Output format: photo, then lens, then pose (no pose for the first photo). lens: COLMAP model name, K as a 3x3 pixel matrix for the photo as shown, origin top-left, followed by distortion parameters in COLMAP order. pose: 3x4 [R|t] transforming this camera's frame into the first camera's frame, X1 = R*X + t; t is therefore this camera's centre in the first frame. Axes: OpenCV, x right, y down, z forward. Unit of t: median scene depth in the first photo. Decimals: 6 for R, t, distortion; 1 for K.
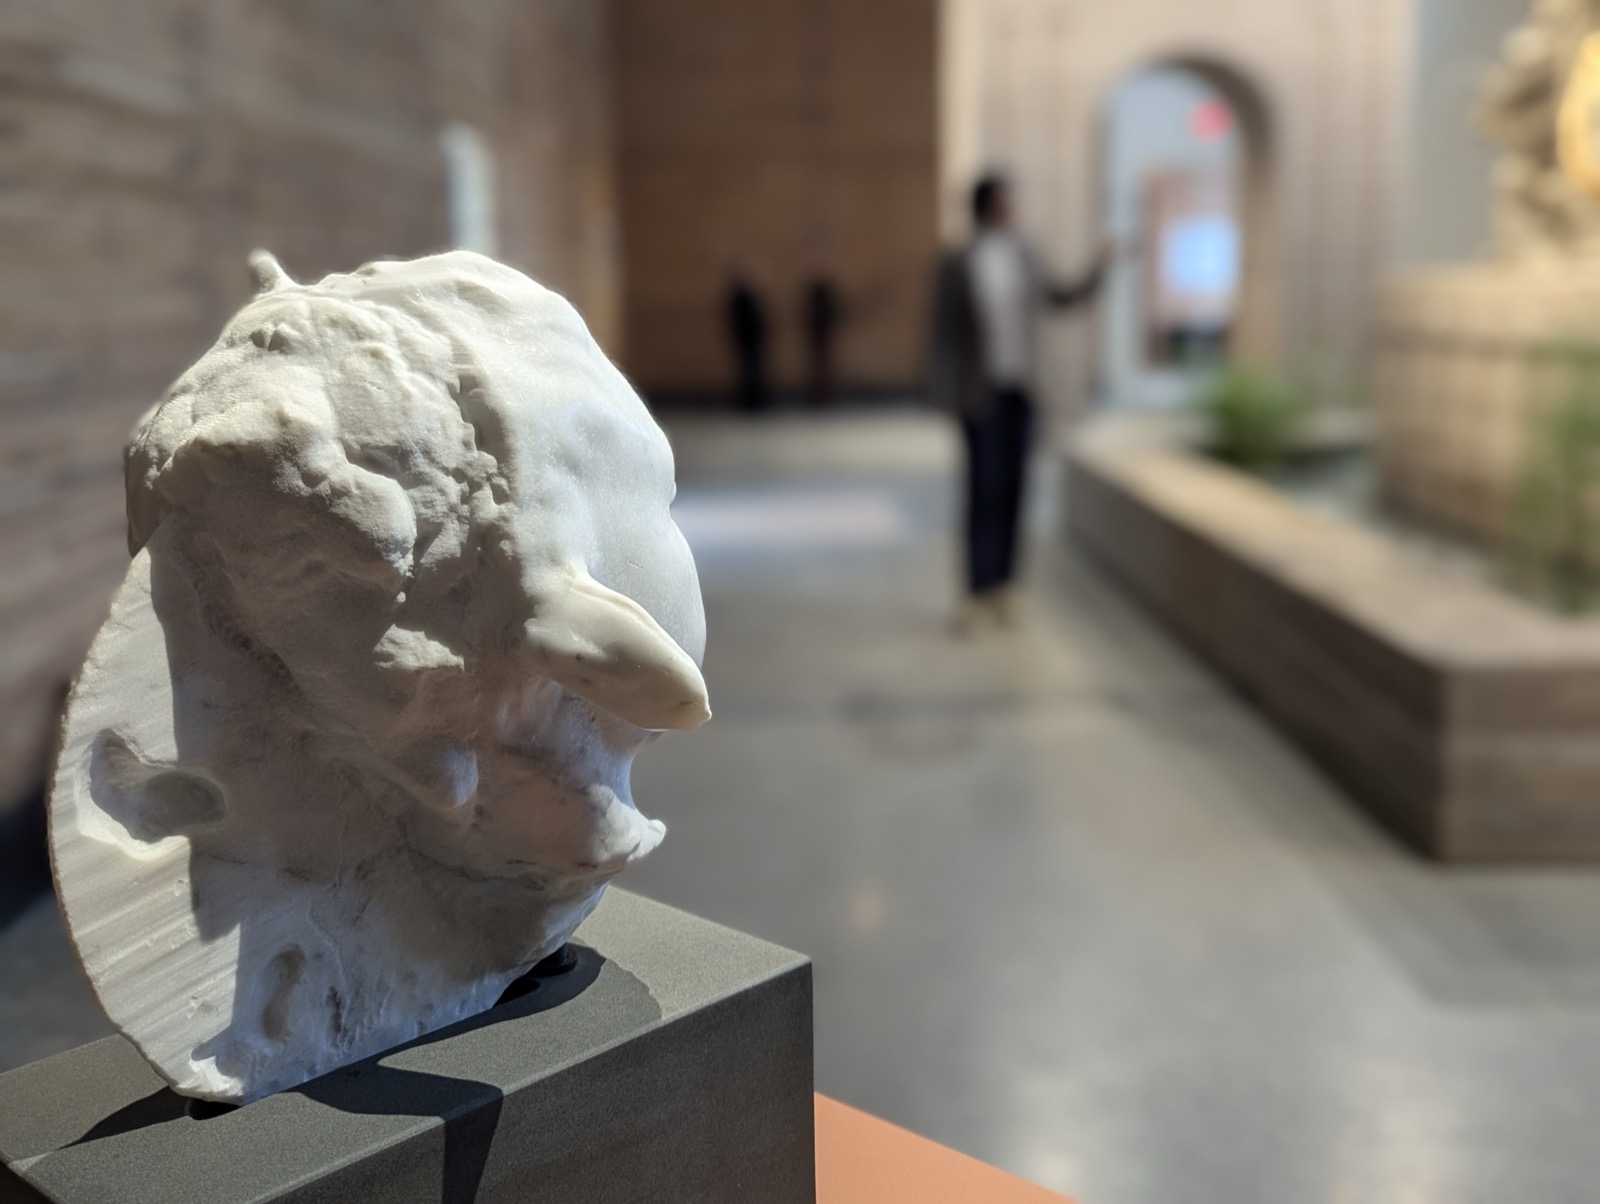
lens RADIAL K [[1740.9, 0, 786.0], [0, 1740.9, 595.4], [0, 0, 1]] dist [0.026037, 0.000000]
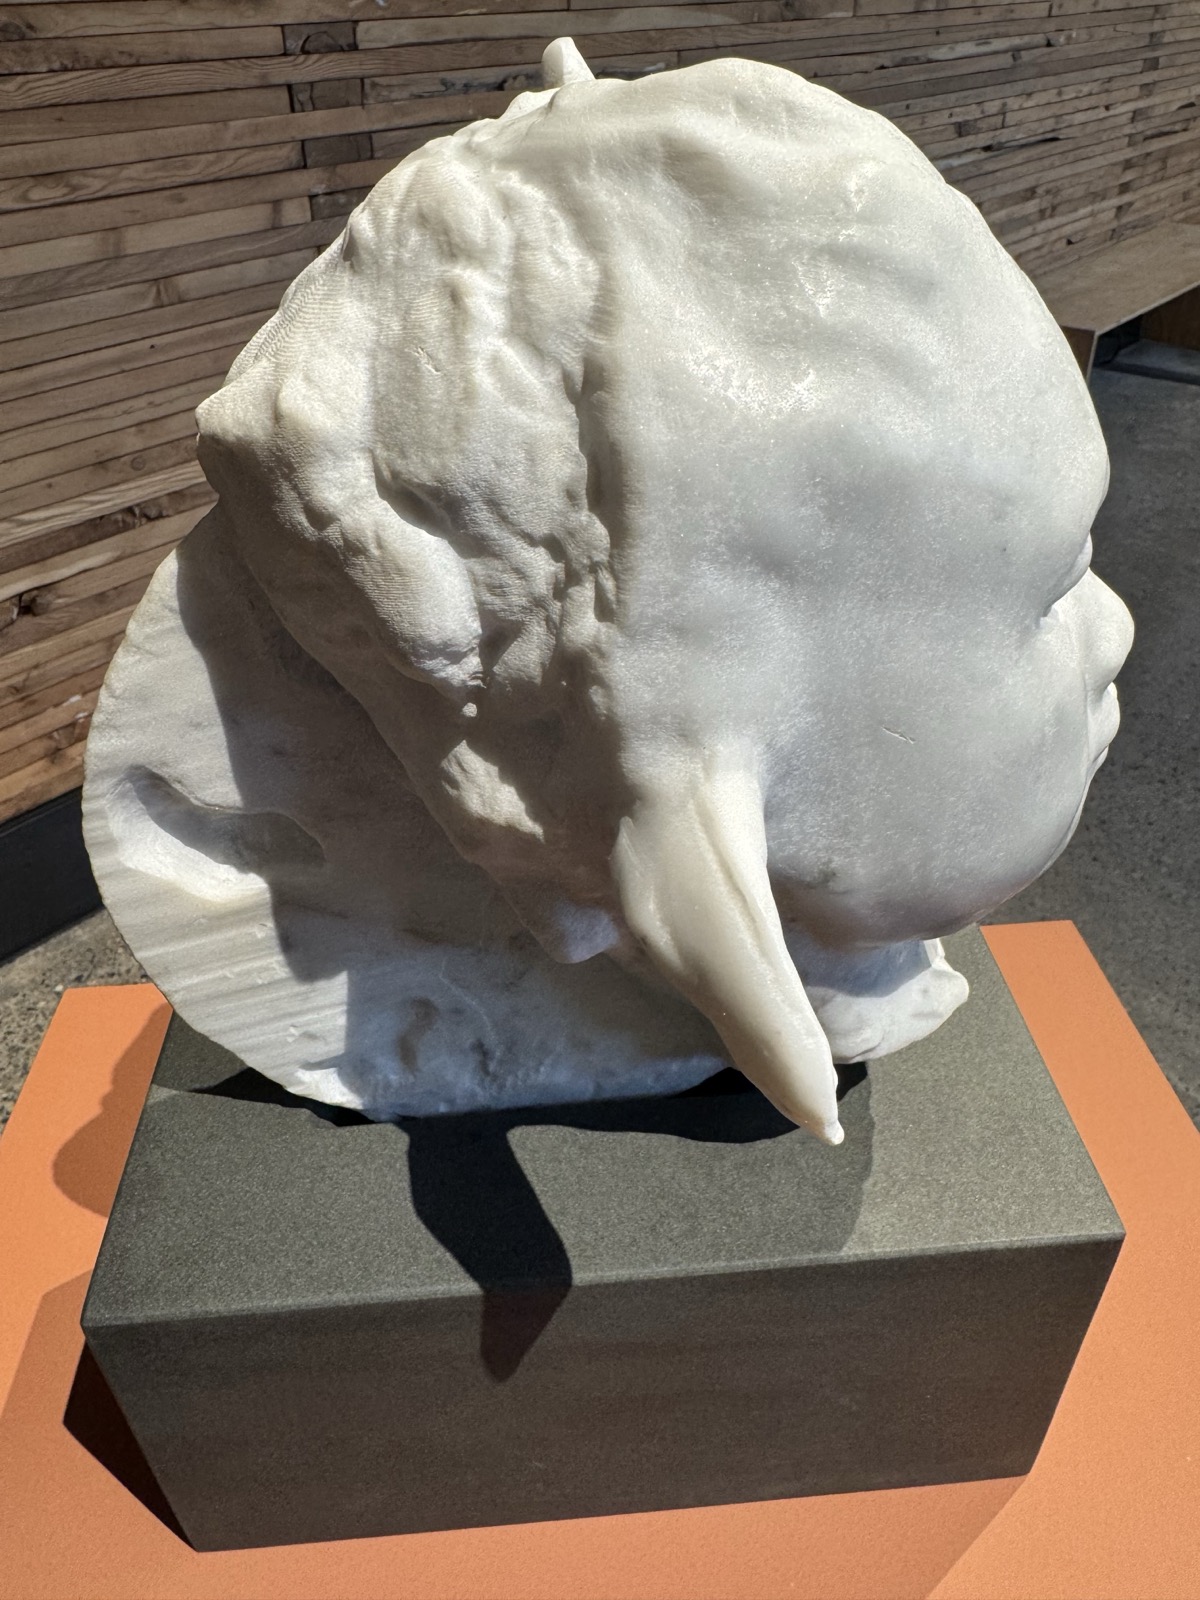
lens RADIAL K [[1137.2, 0, 606.6], [0, 1137.2, 741.6], [0, 0, 1]] dist [0.004397, -0.010705]
pose [[0.739812, 0.377203, -0.557132, 0.049075], [-0.110485, 0.884932, 0.452425, -0.180000], [0.663680, -0.273155, 0.696358, 0.742989]]
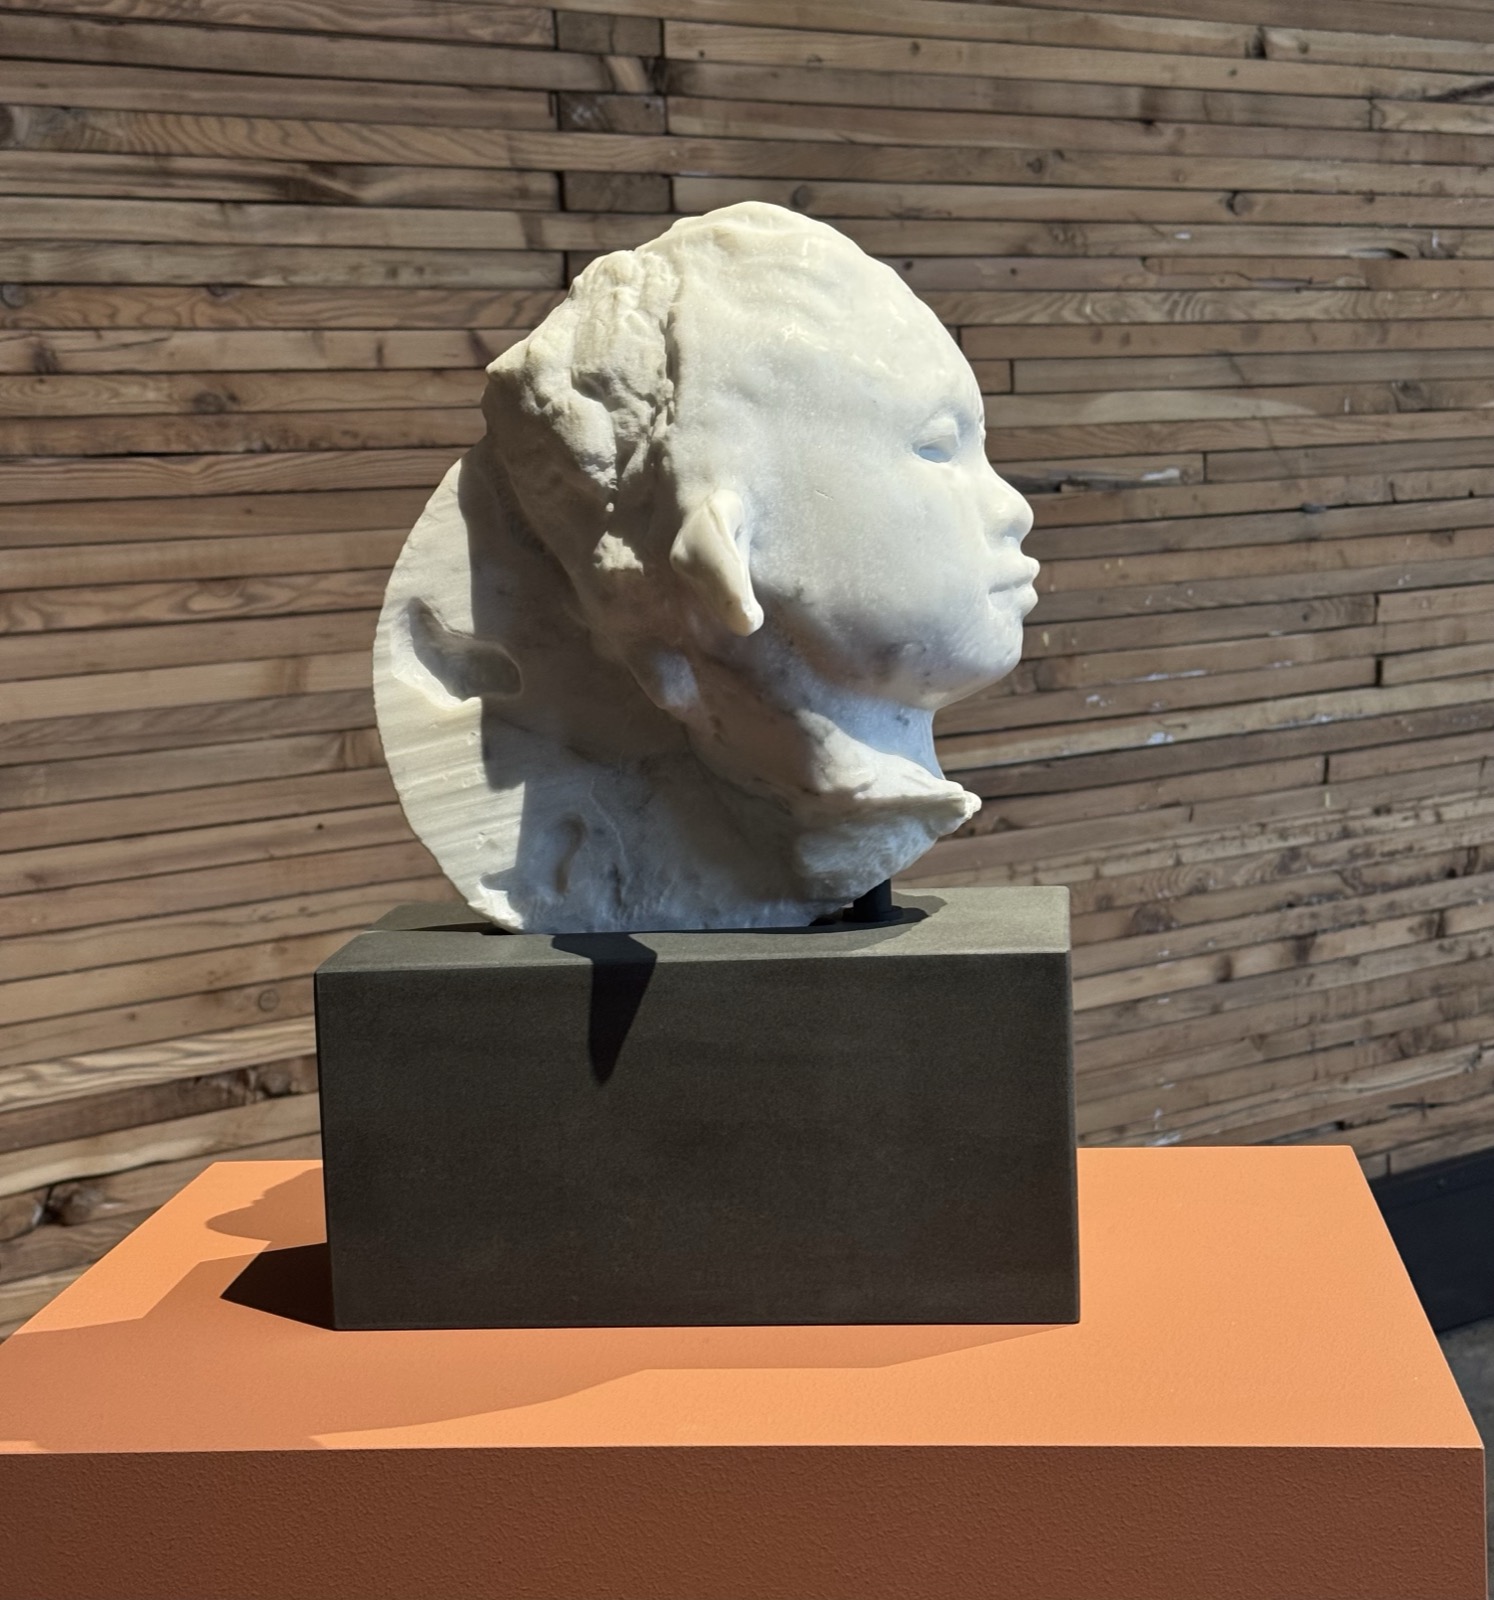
lens RADIAL K [[2819.0, 0, 744.4], [0, 2819.0, 869.8], [0, 0, 1]] dist [0.149716, 0.000000]
pose [[0.608138, 0.108591, -0.786369, 1.338483], [-0.111990, 0.992428, 0.050438, 0.135406], [0.785892, 0.057392, 0.615694, -0.074103]]
